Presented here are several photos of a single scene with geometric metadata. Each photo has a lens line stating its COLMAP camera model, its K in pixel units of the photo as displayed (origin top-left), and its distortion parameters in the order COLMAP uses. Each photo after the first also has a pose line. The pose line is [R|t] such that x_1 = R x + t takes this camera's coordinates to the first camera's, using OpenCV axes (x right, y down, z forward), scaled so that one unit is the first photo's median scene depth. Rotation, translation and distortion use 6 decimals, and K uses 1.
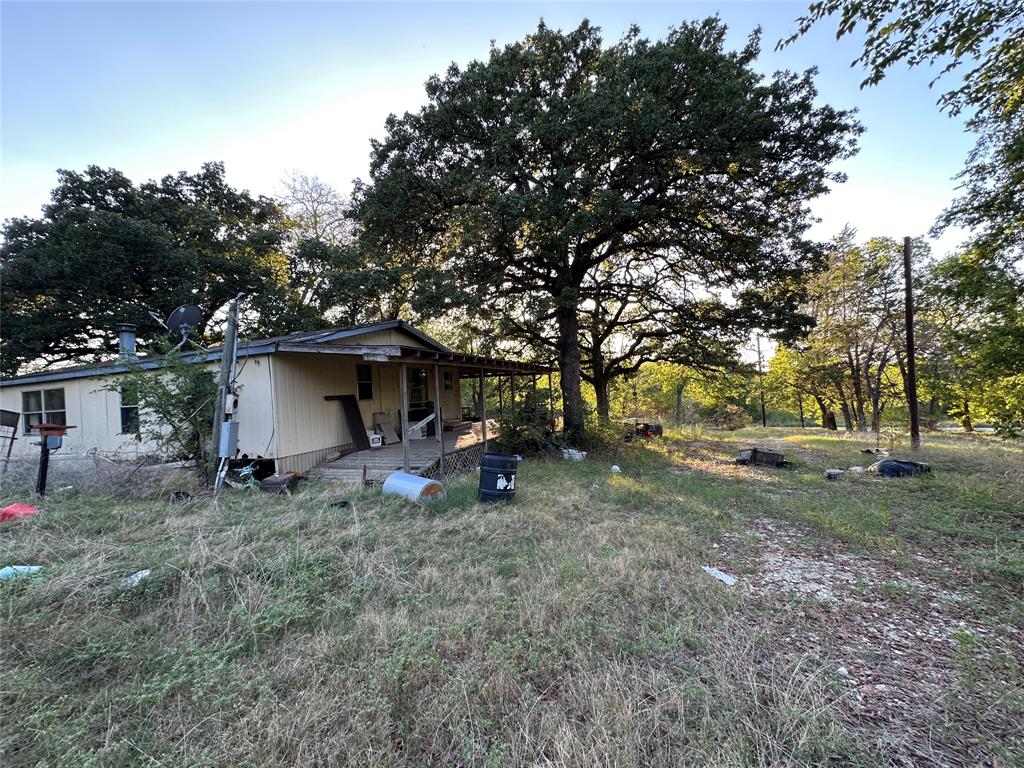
lens RADIAL K [[408.6, 0, 510.2], [0, 408.6, 383.2], [0, 0, 1]] dist [-0.004484, 0.000808]
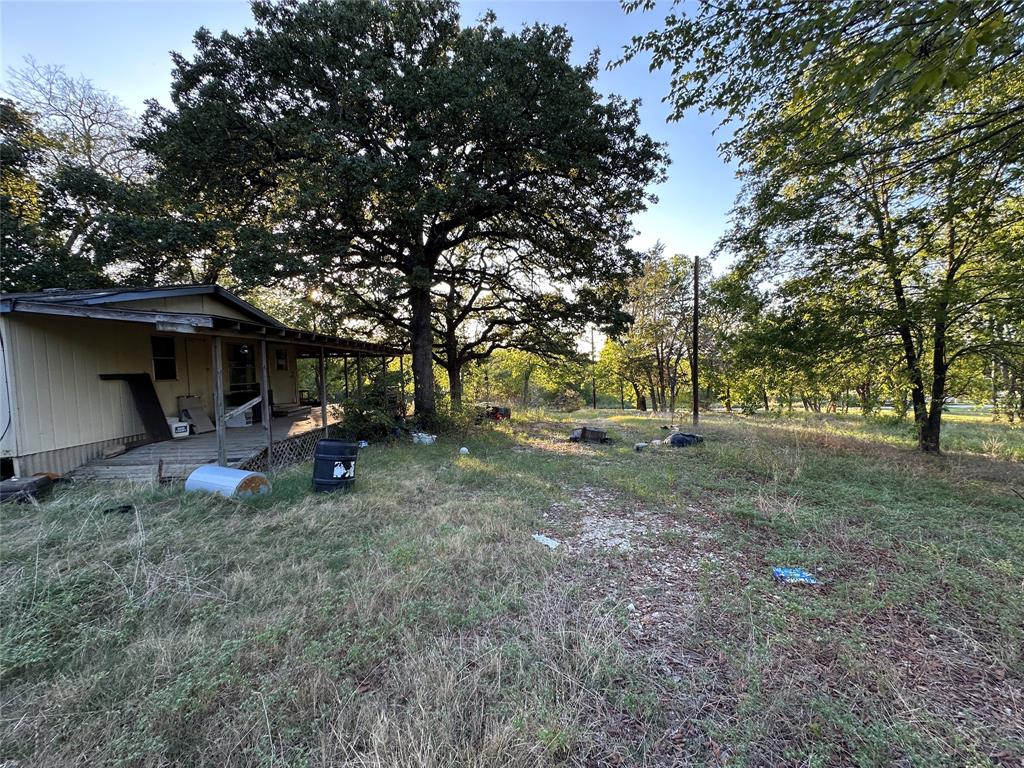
lens RADIAL K [[408.6, 0, 510.0], [0, 408.6, 383.6], [0, 0, 1]] dist [-0.004484, 0.000808]
pose [[0.939499, 0.011075, 0.342372, 0.013854], [-0.024472, 0.999093, 0.034835, 0.002949], [-0.341676, -0.041106, 0.938918, 0.003398]]
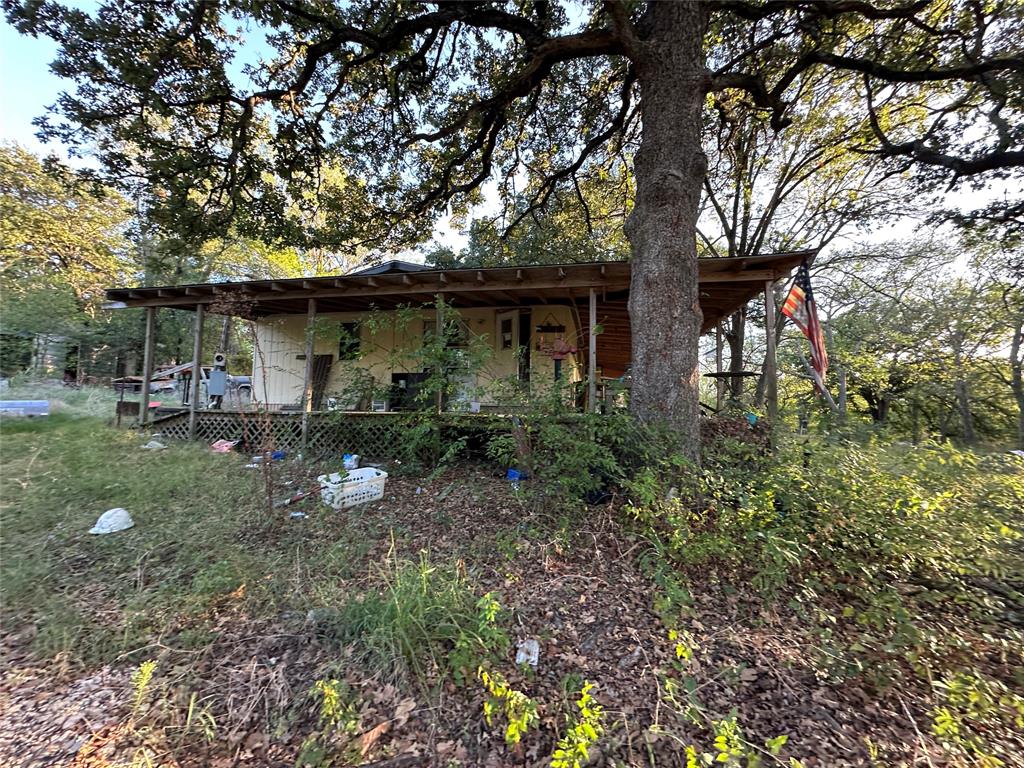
lens RADIAL K [[408.6, 0, 512.5], [0, 408.6, 383.0], [0, 0, 1]] dist [-0.004484, 0.000808]
pose [[0.168083, -0.013677, -0.985678, 0.661695], [-0.006951, 0.999862, -0.015059, 0.112327], [0.985748, 0.009382, 0.167965, 1.328910]]
